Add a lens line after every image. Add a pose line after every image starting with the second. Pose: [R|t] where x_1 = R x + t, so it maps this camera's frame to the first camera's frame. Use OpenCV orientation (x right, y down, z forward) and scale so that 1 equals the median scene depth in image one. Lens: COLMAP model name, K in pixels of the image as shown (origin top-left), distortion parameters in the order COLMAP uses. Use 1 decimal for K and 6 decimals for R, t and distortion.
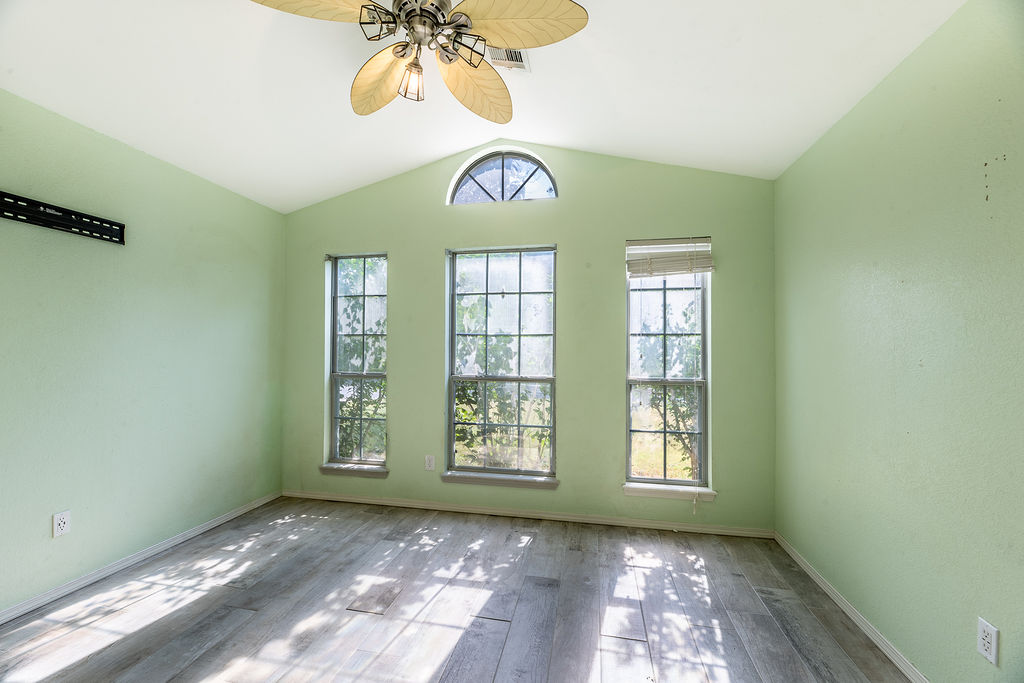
lens RADIAL K [[424.6, 0, 511.5], [0, 424.6, 351.1], [0, 0, 1]] dist [0.000157, -0.002148]
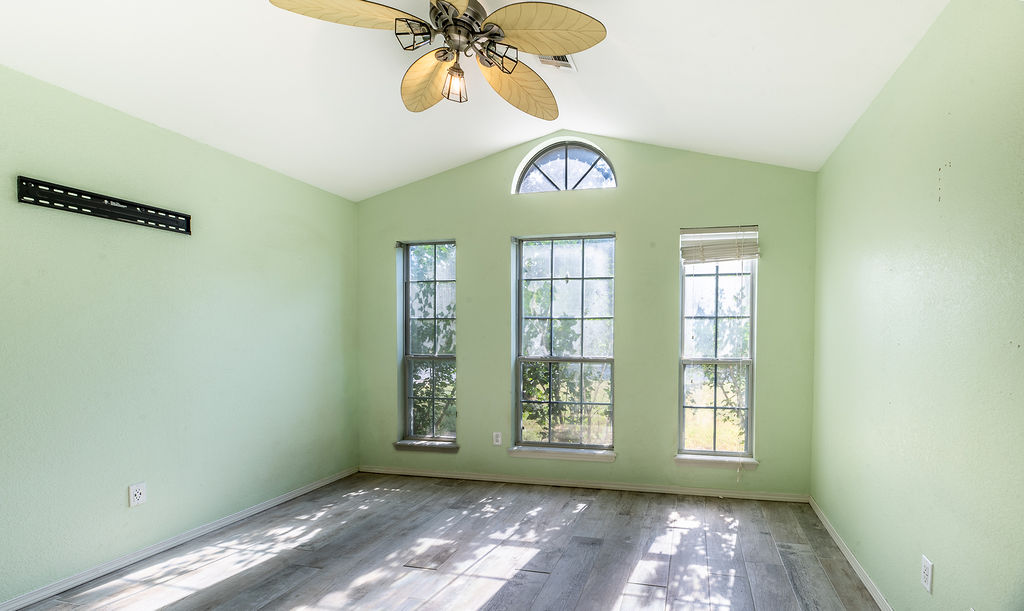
lens RADIAL K [[354.1, 0, 512.3], [0, 354.1, 345.3], [0, 0, 1]] dist [-0.000631, -0.000163]
pose [[0.999694, -0.006135, 0.023948, -0.138896], [0.005363, 0.999469, 0.032145, 0.000022], [-0.024133, -0.032007, 0.999196, 0.093619]]
